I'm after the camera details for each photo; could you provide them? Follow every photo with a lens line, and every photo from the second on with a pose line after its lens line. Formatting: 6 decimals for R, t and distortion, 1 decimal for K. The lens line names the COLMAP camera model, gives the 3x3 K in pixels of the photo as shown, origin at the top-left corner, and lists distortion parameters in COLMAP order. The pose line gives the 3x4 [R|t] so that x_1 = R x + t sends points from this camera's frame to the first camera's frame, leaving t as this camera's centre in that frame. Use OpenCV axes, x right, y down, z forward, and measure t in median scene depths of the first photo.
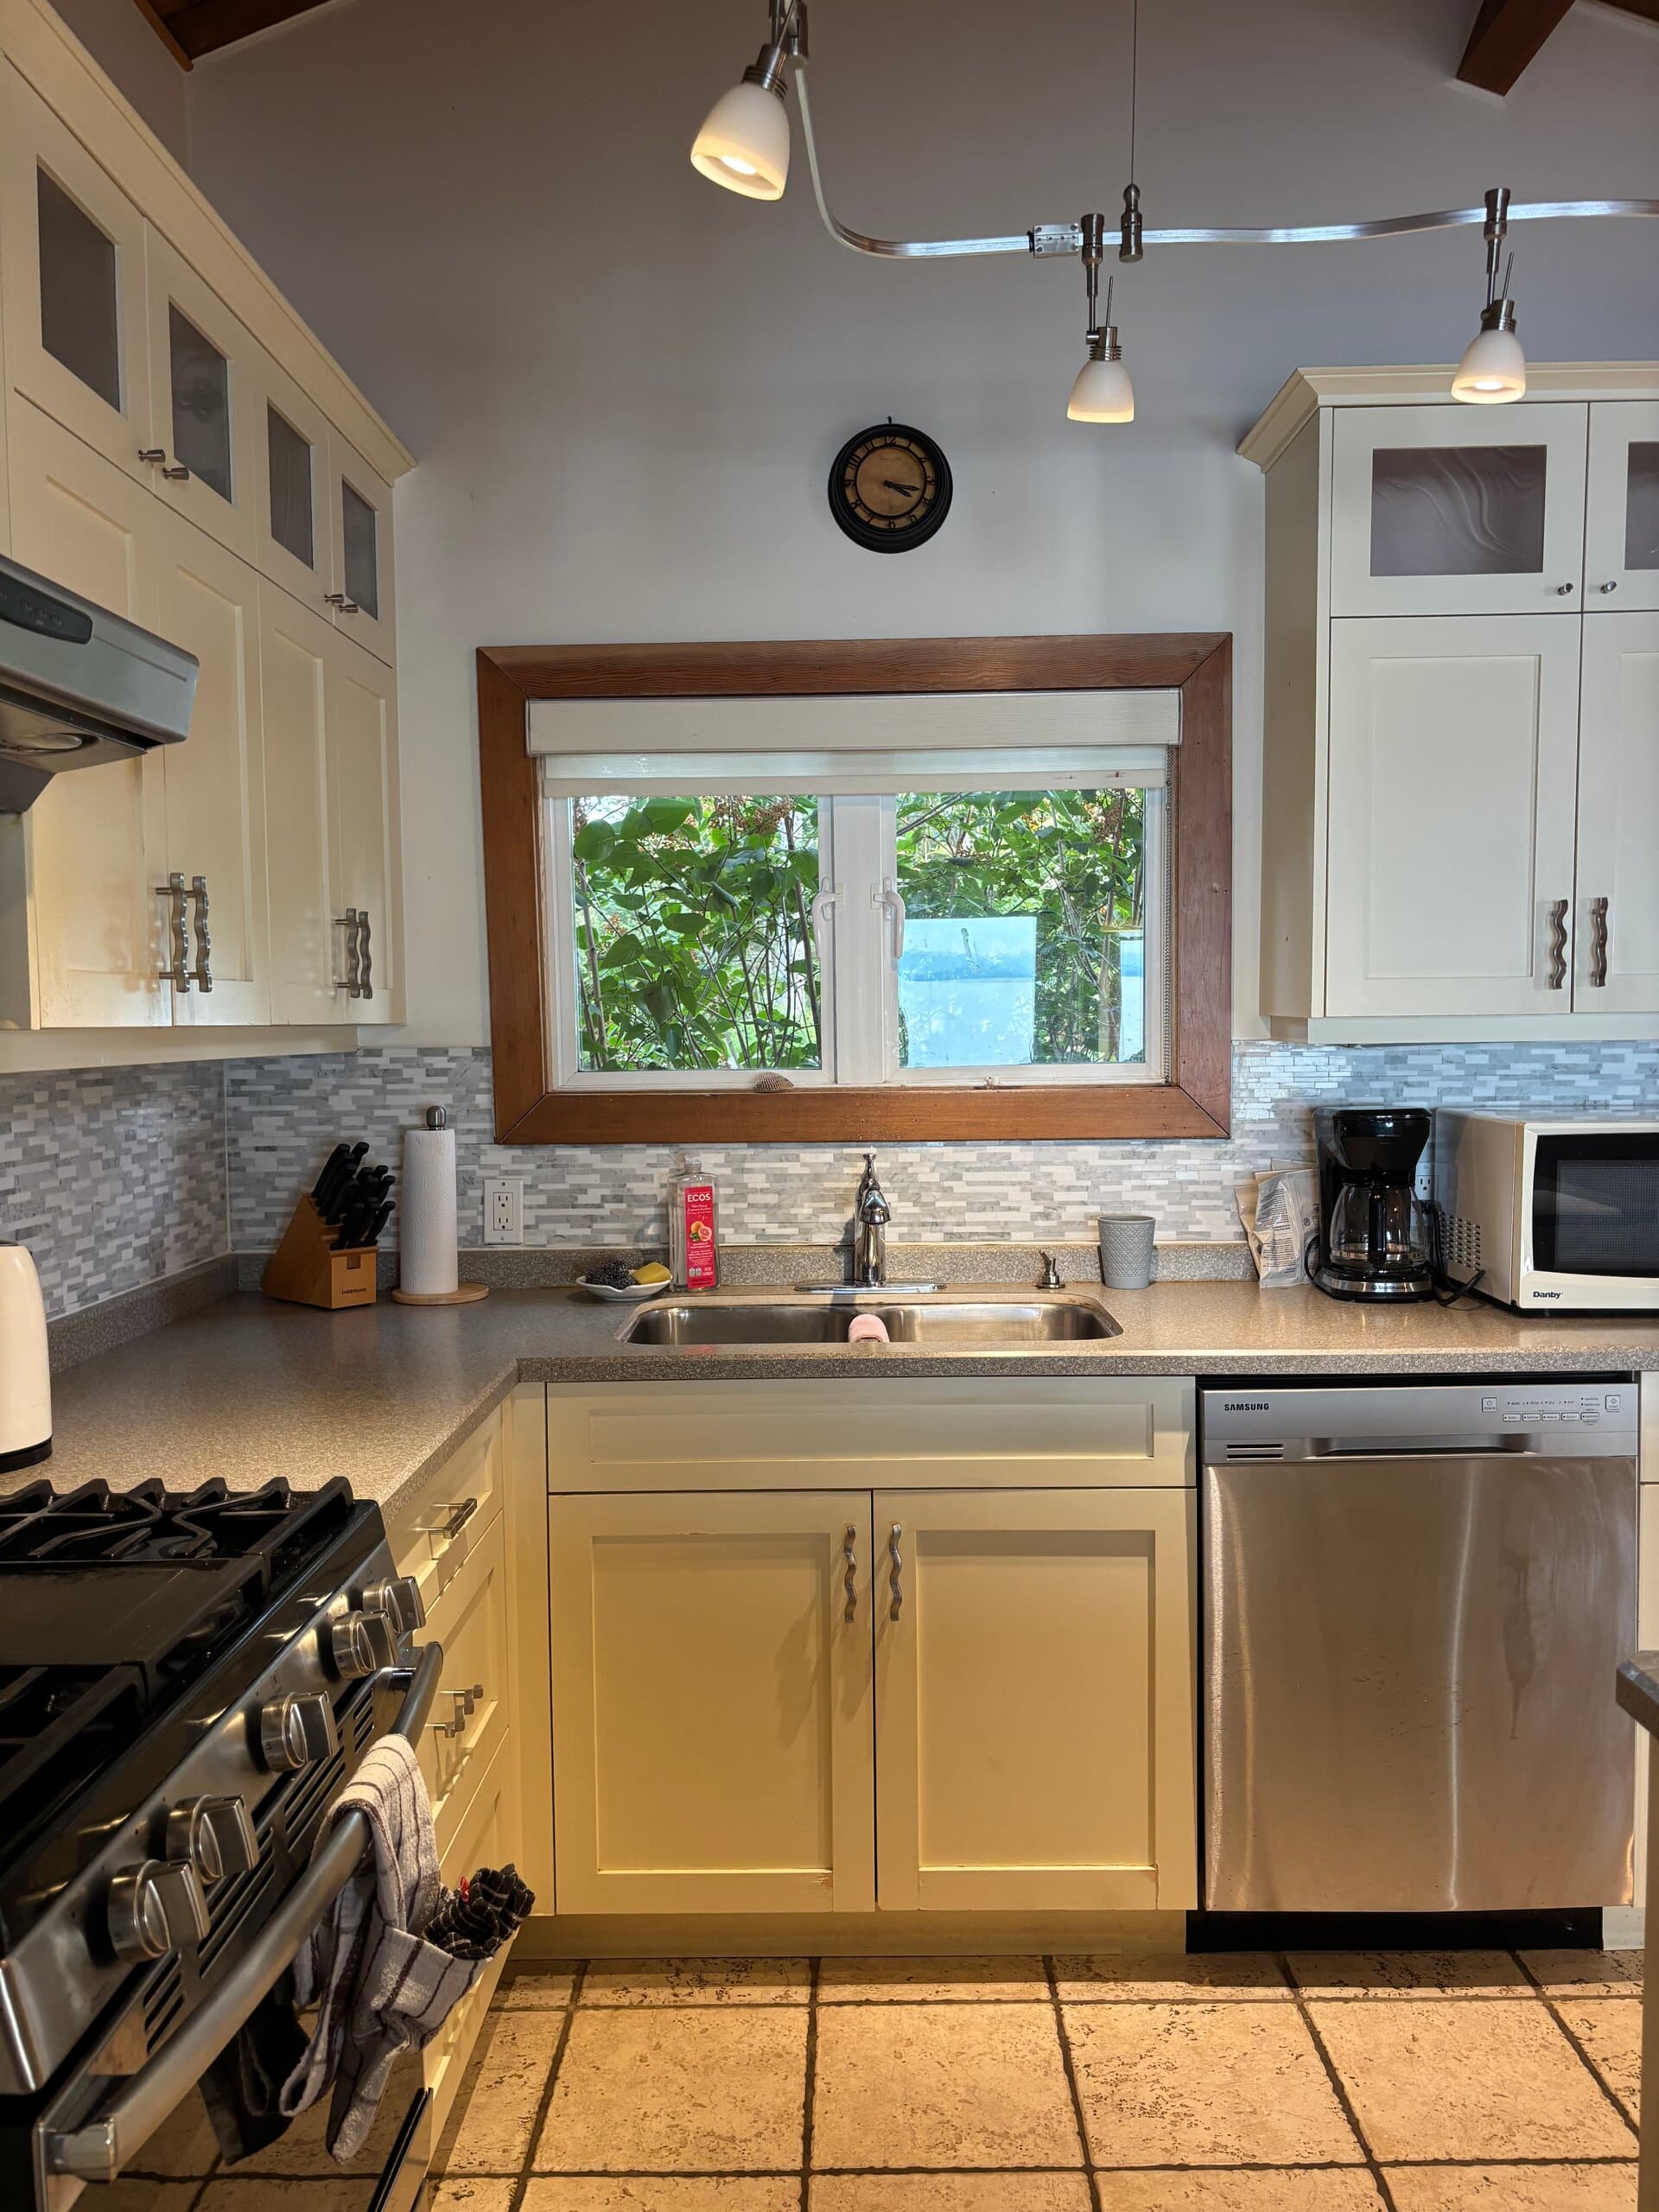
lens RADIAL K [[1632.3, 0, 832.2], [0, 1632.3, 1145.3], [0, 0, 1]] dist [0.054145, -0.089264]
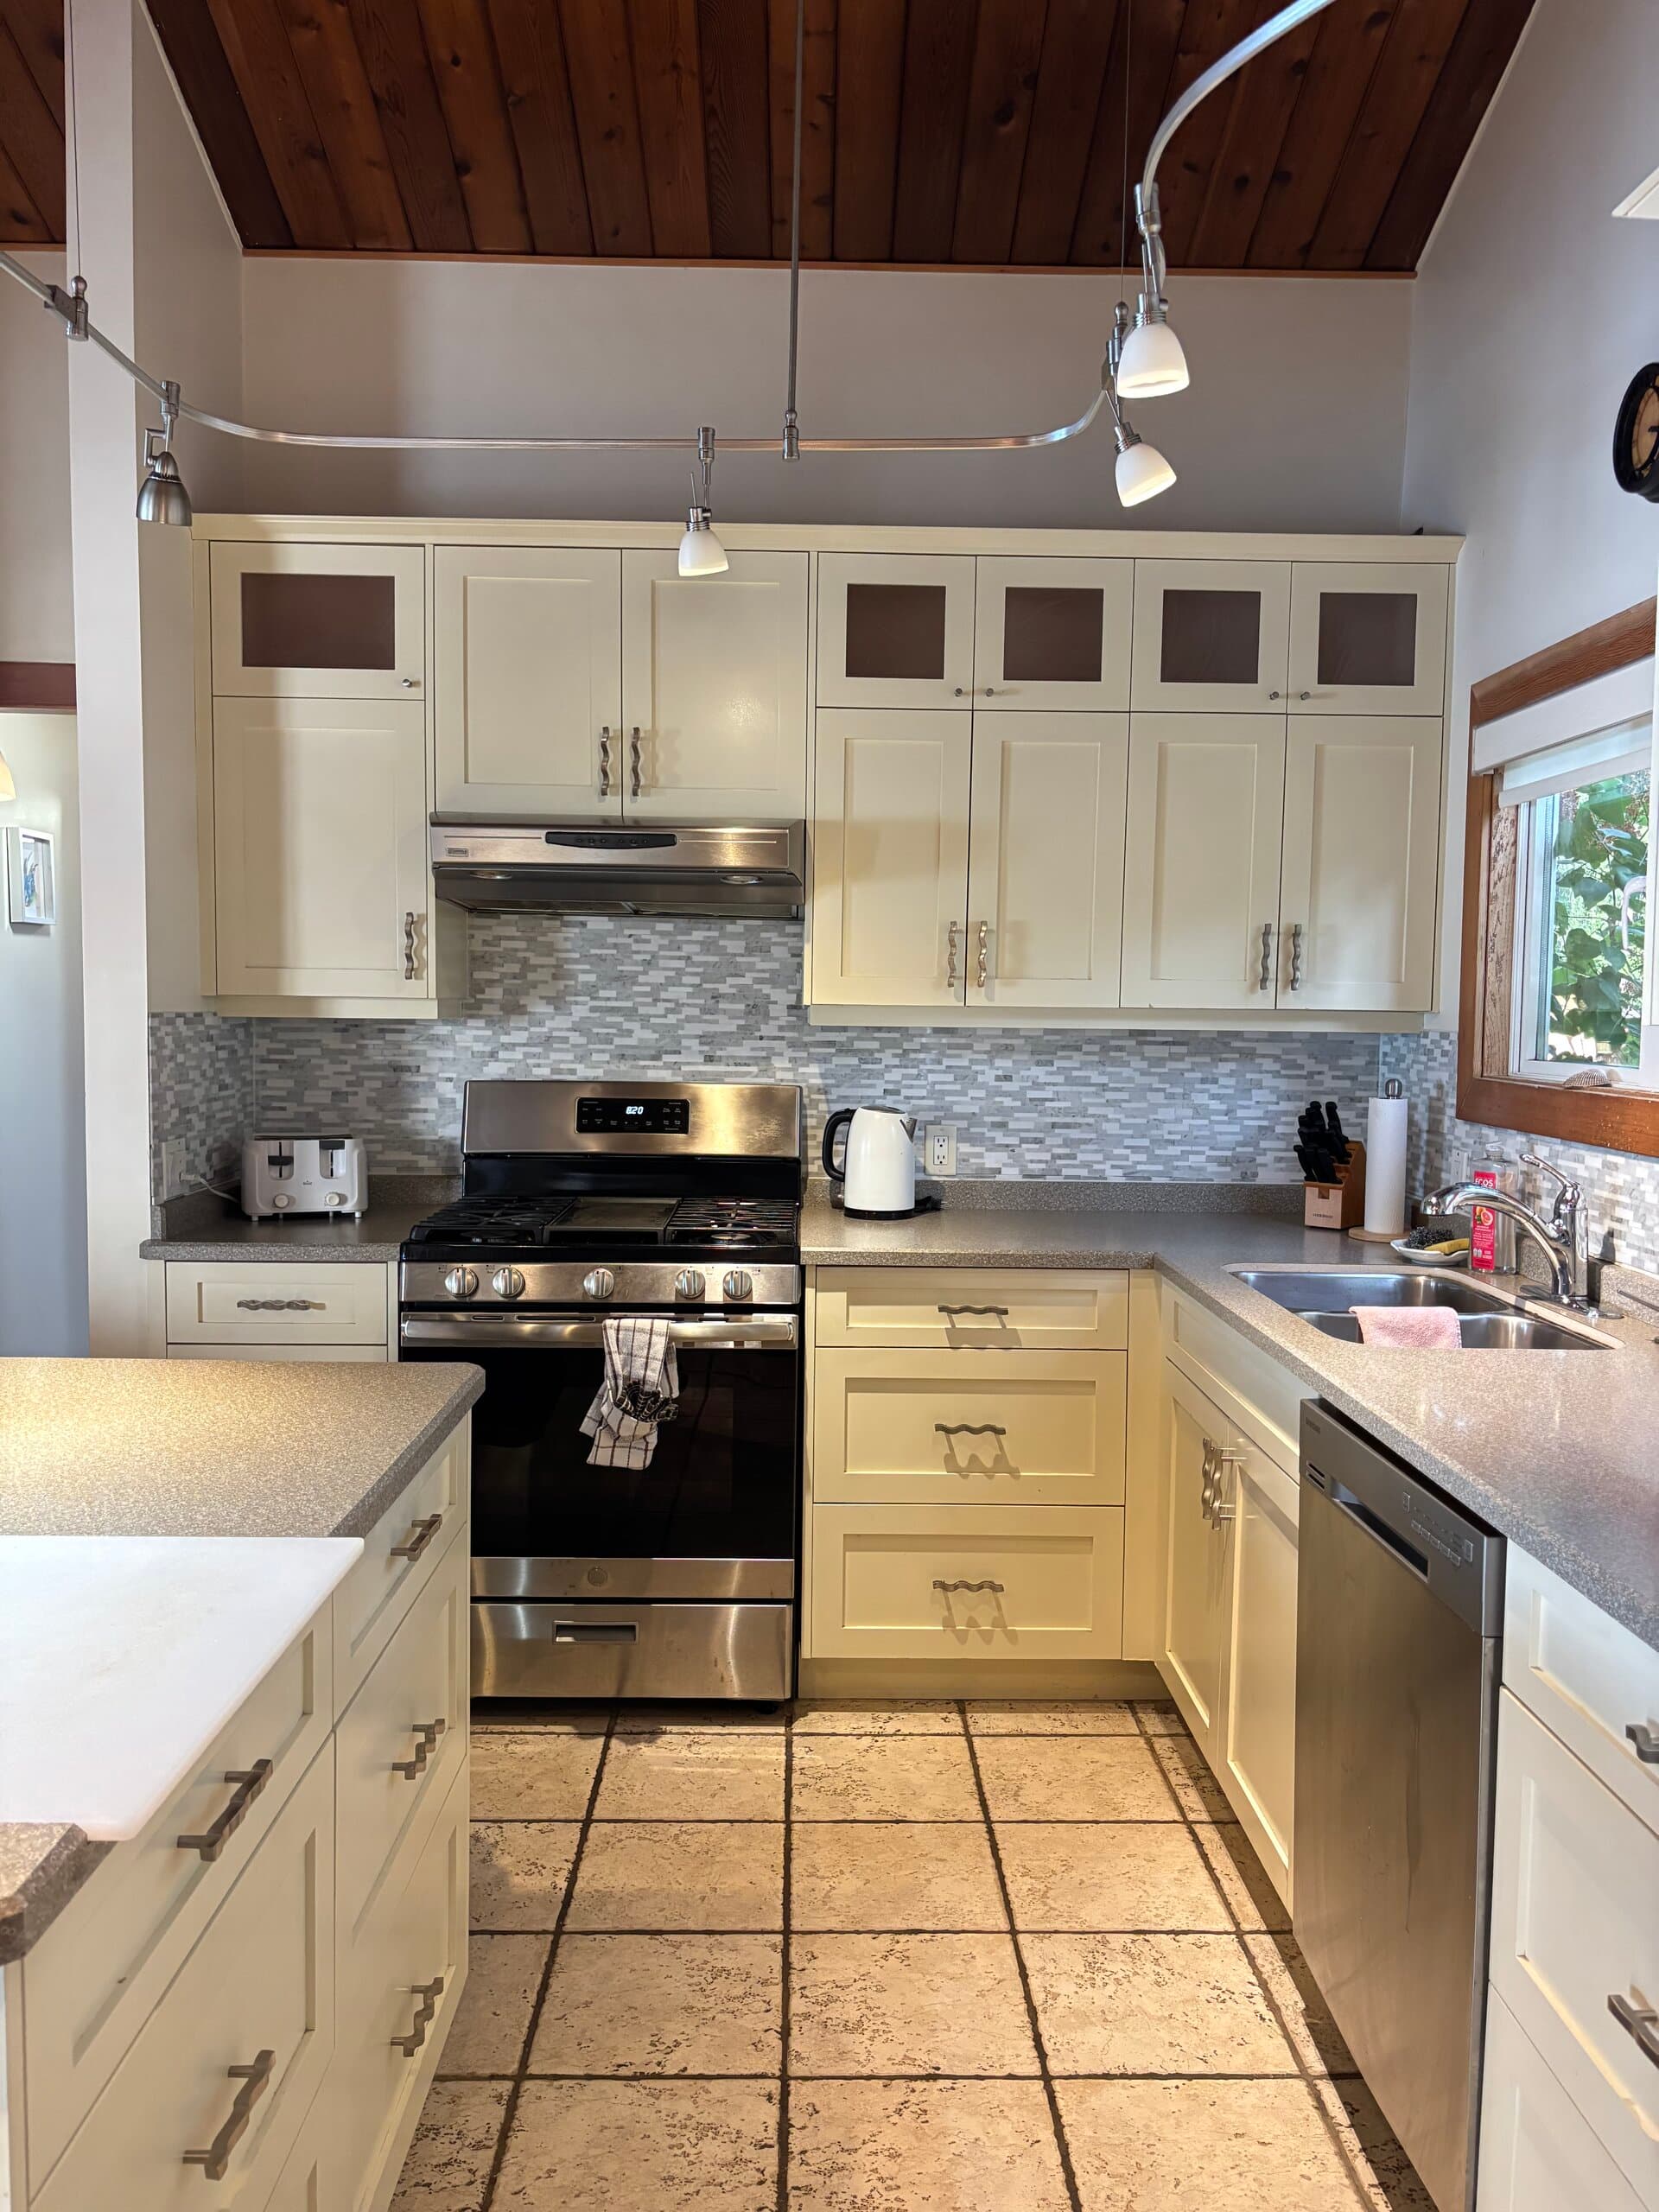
lens RADIAL K [[1632.3, 0, 832.2], [0, 1632.3, 1145.3], [0, 0, 1]] dist [0.054145, -0.089264]
pose [[0.036252, 0.099492, -0.994378, 0.928124], [-0.089745, 0.991335, 0.095916, -0.052942], [0.995305, 0.085763, 0.044867, 0.526341]]
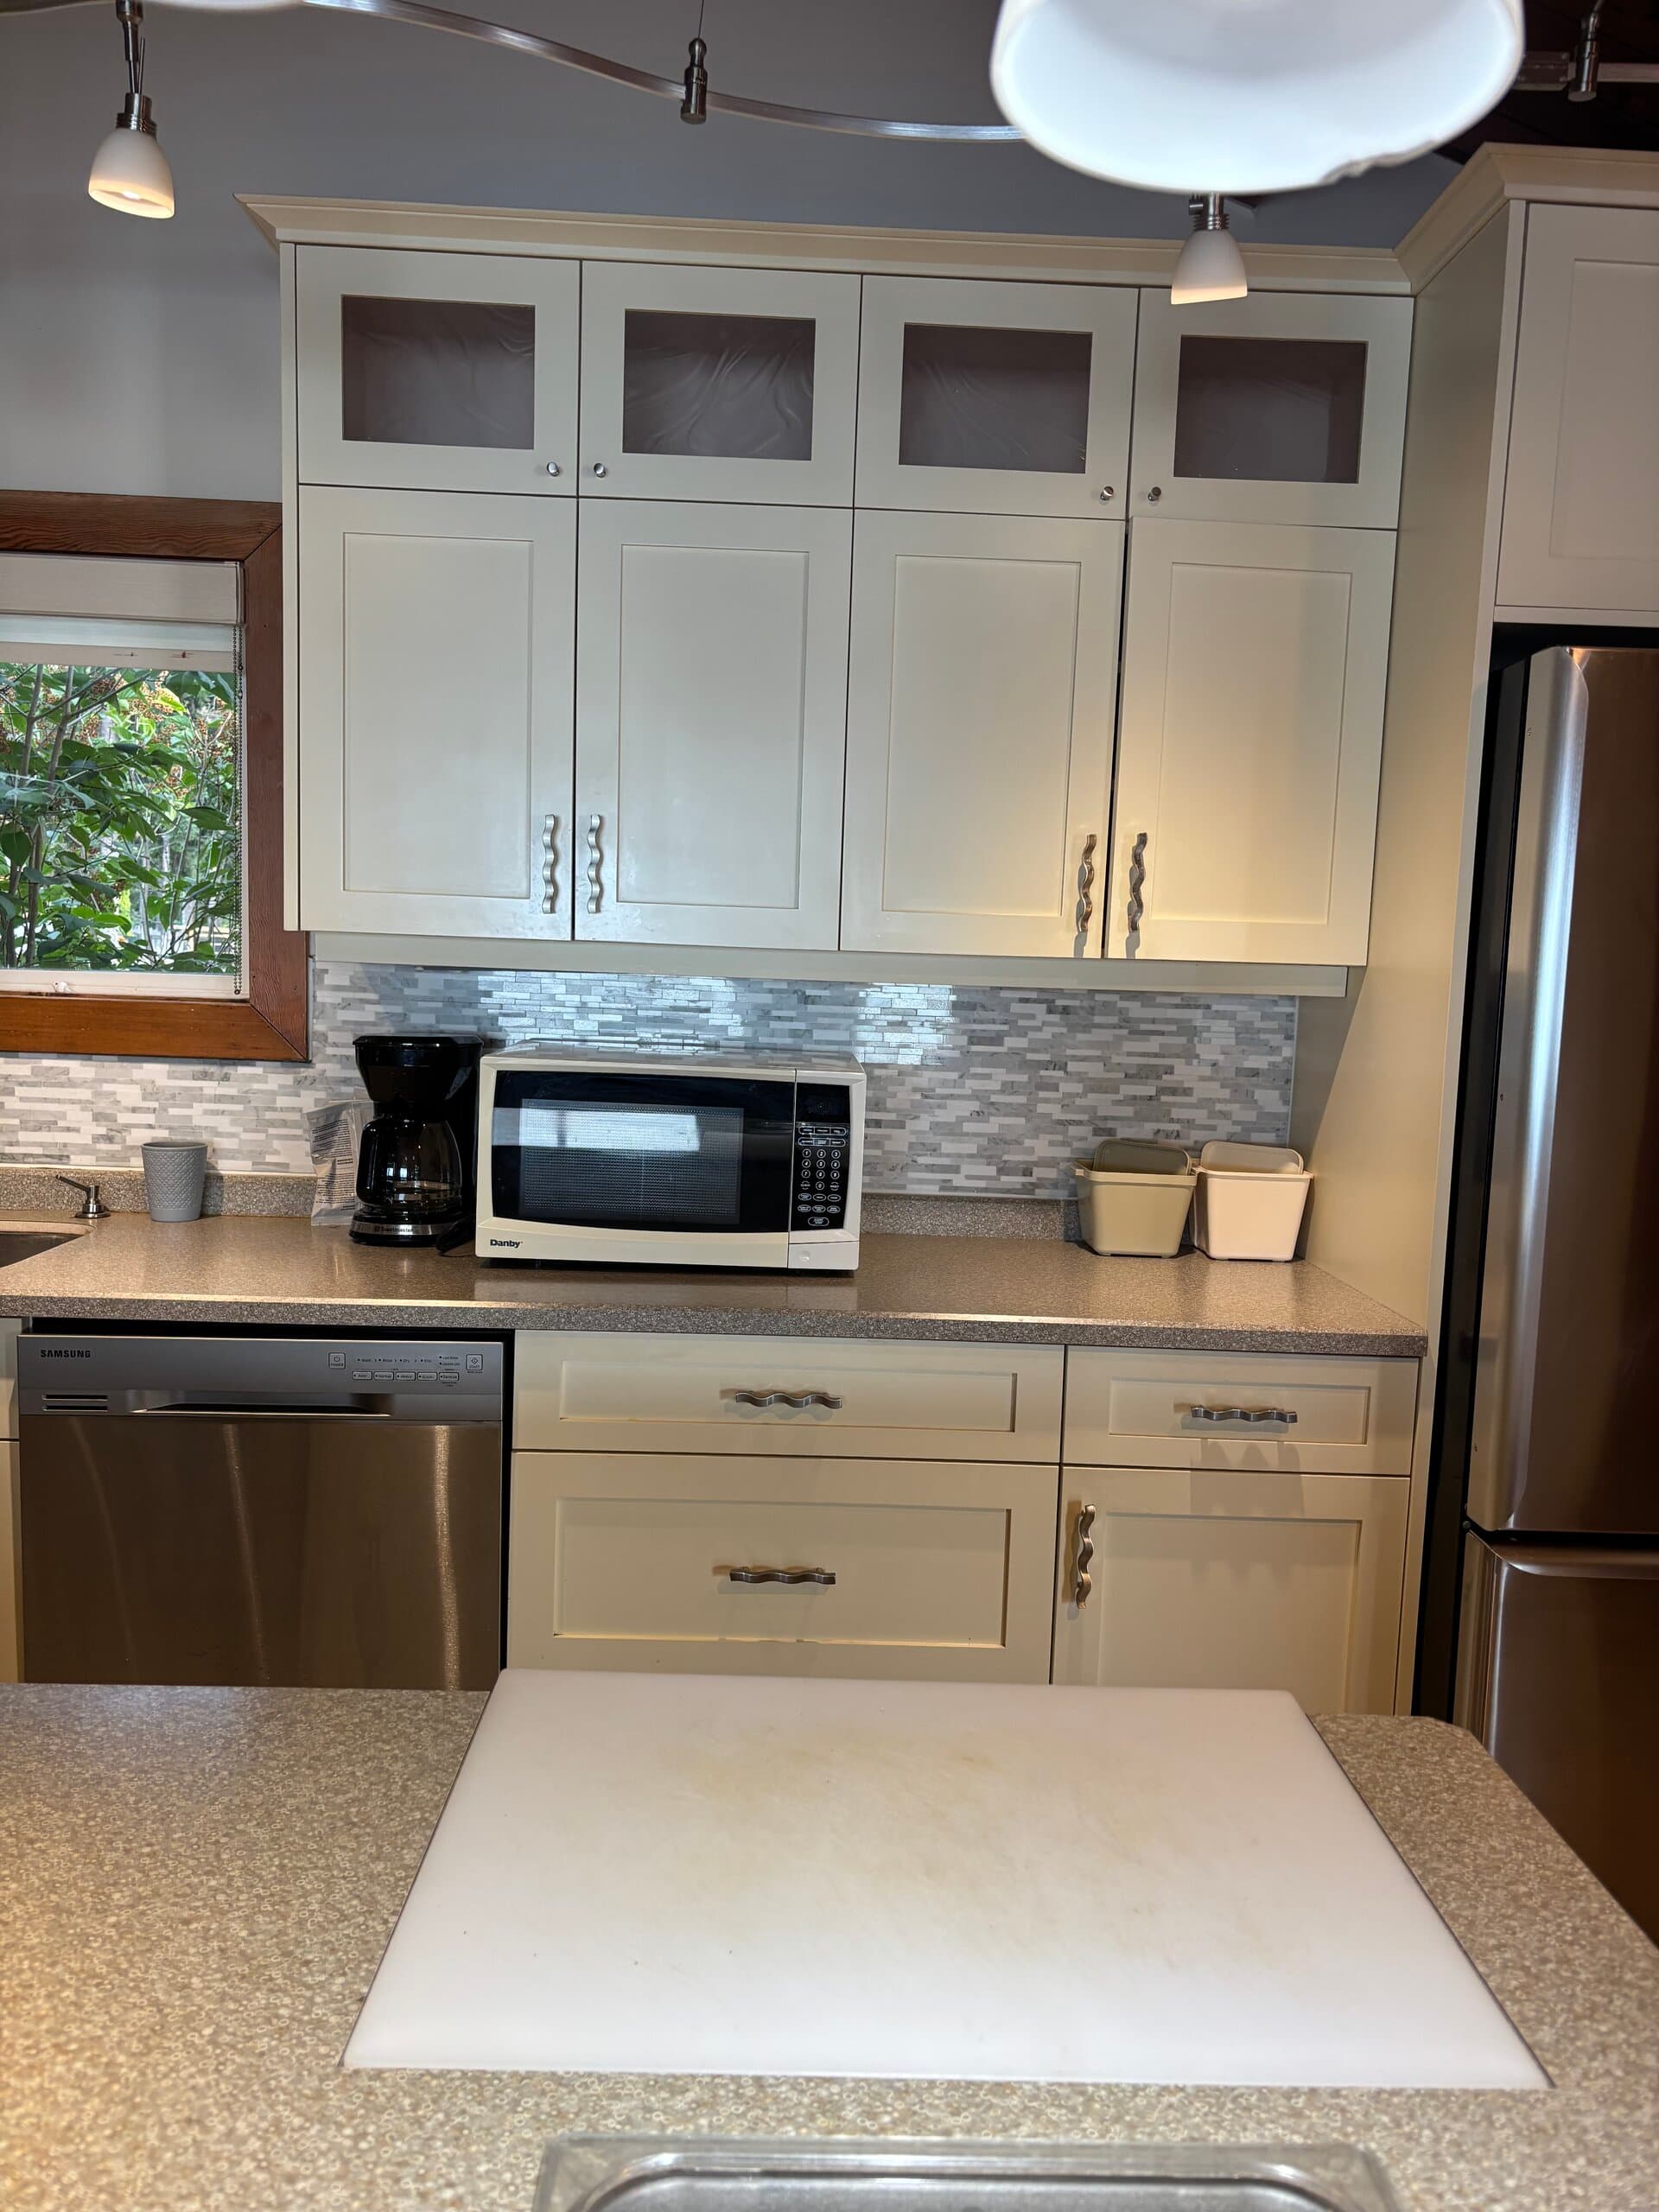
lens RADIAL K [[1632.3, 0, 832.2], [0, 1632.3, 1145.3], [0, 0, 1]] dist [0.054145, -0.089264]
pose [[0.997894, 0.042501, 0.048994, 0.494075], [-0.044499, 0.998191, 0.040427, -0.008321], [-0.047187, -0.042522, 0.997981, 0.064594]]
